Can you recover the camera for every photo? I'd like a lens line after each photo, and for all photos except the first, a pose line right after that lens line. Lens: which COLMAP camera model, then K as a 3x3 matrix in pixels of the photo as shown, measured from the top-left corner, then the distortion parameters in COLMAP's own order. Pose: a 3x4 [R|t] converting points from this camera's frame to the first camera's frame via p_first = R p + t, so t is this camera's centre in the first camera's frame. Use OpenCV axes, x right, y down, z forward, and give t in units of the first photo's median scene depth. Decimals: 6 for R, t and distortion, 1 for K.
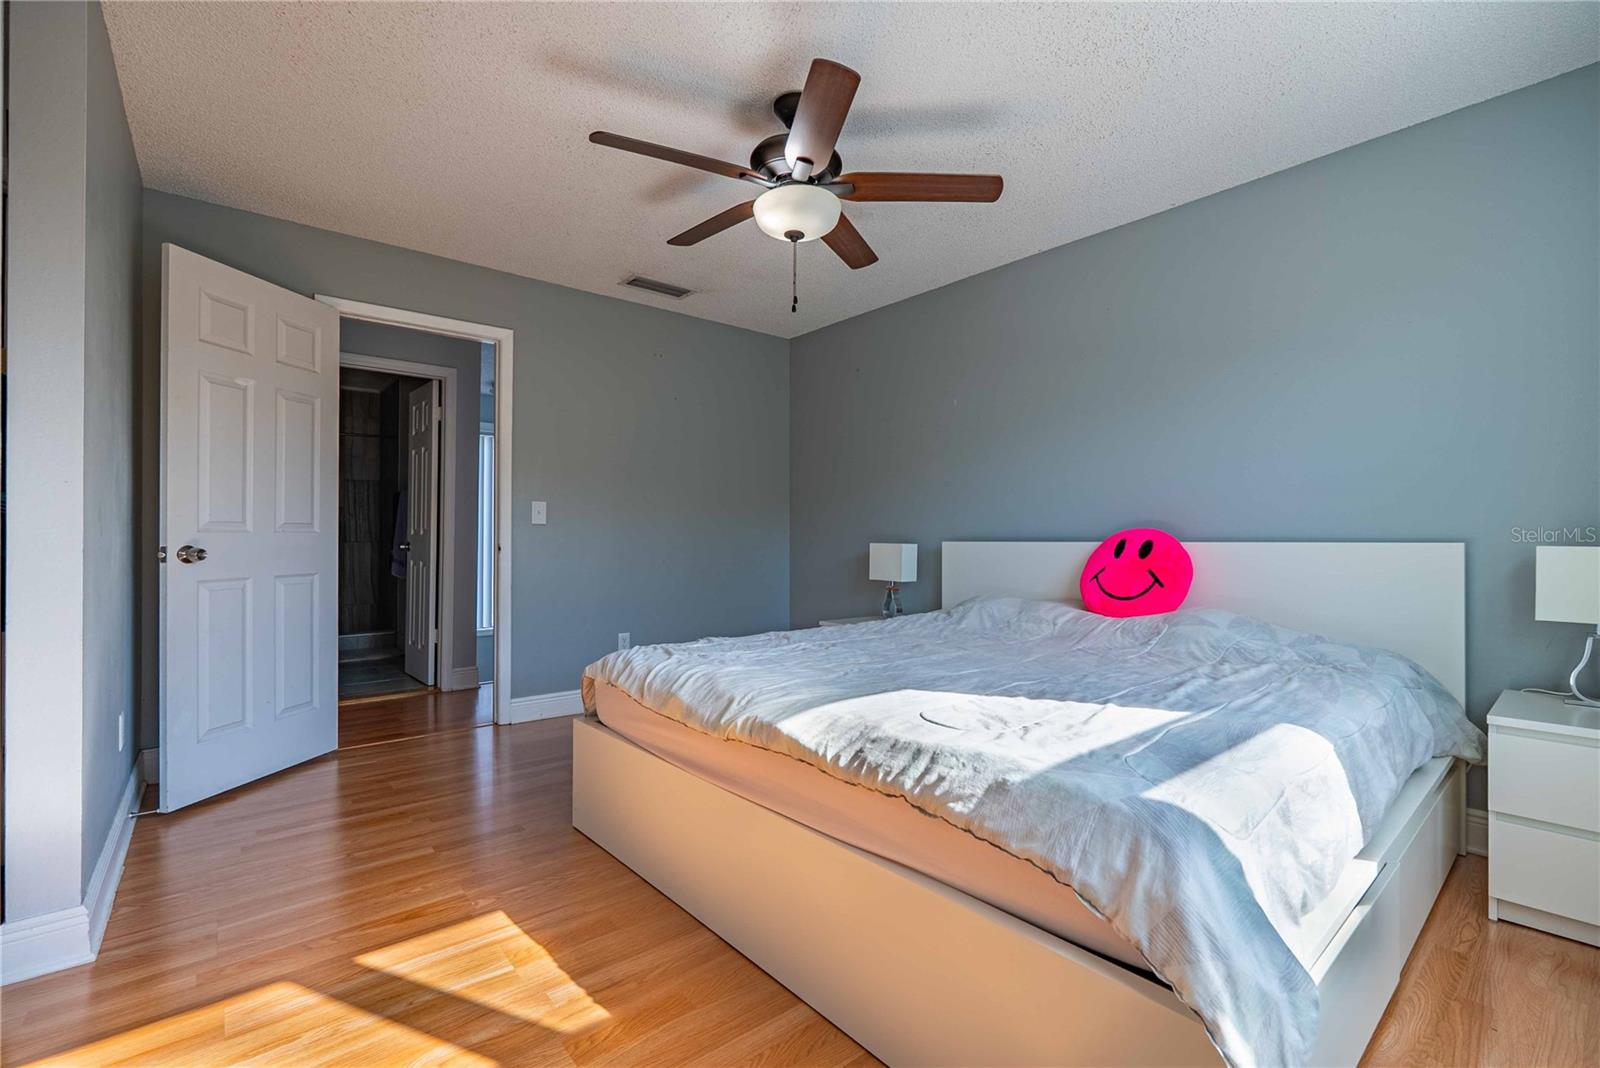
lens RADIAL K [[703.6, 0, 806.6], [0, 703.6, 540.3], [0, 0, 1]] dist [-0.003396, 0.002154]
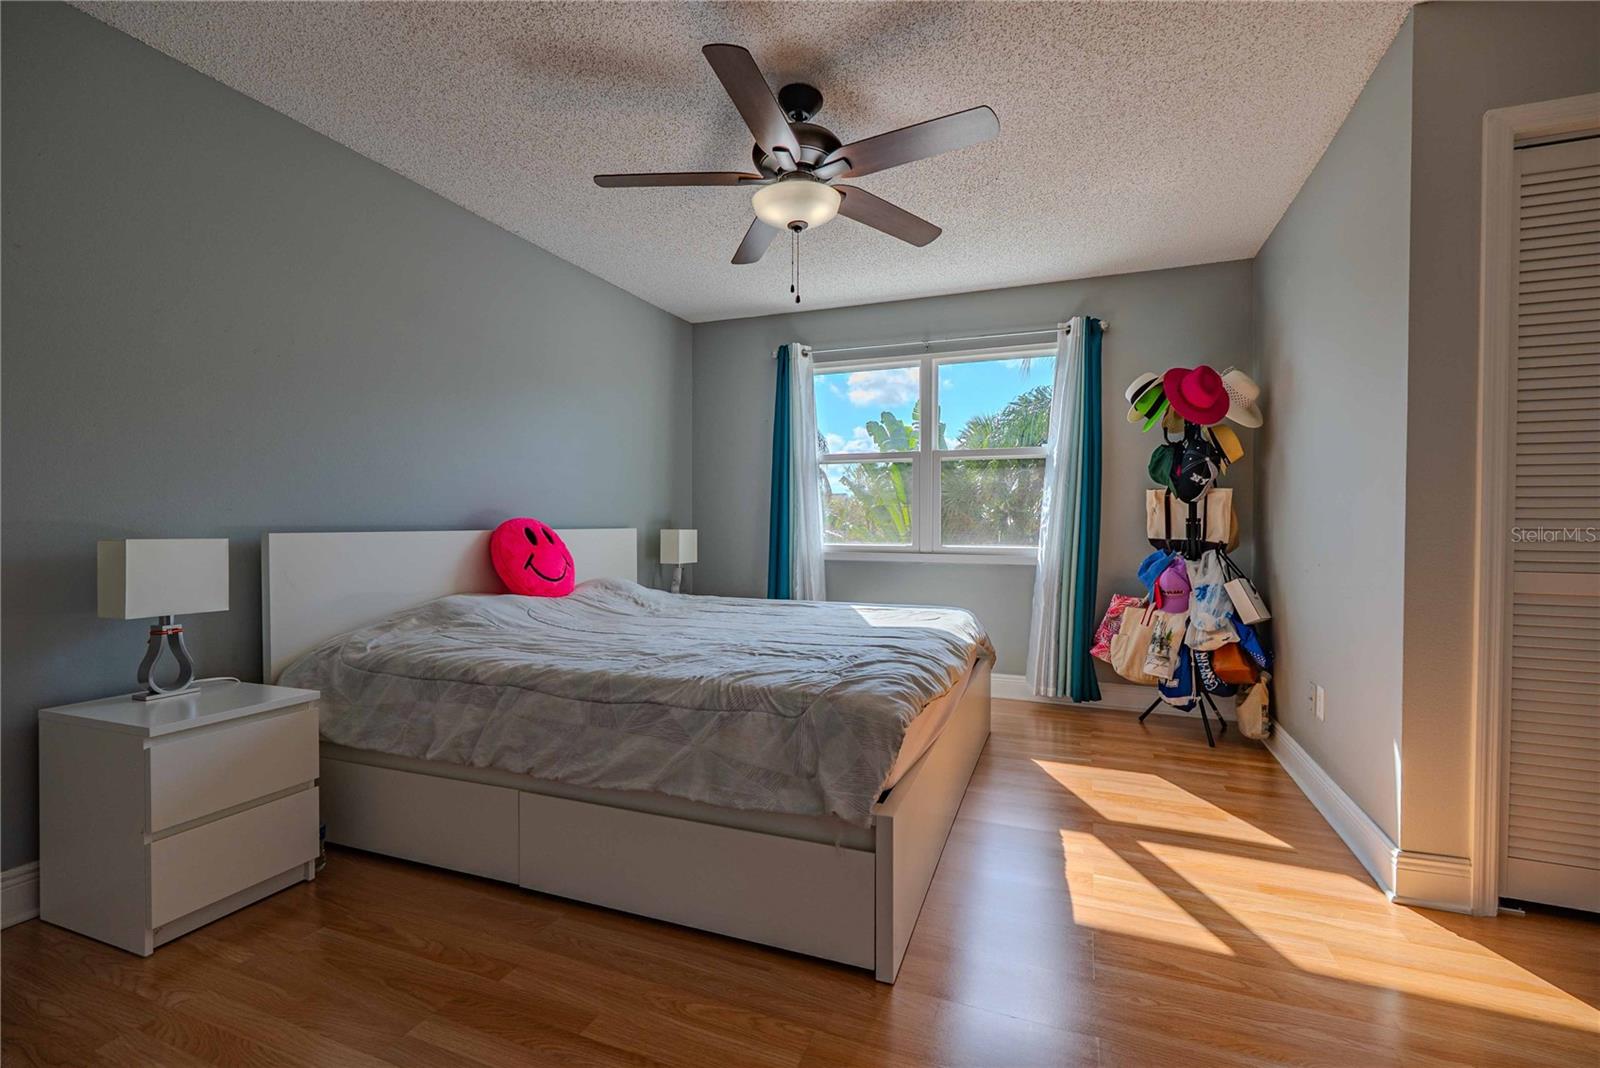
lens RADIAL K [[703.6, 0, 795.9], [0, 703.6, 538.9], [0, 0, 1]] dist [-0.003396, 0.002154]
pose [[-0.453535, -0.021039, 0.890990, -1.020134], [-0.001606, 0.999739, 0.022790, -0.013259], [-0.891237, 0.008905, -0.453451, 1.630768]]
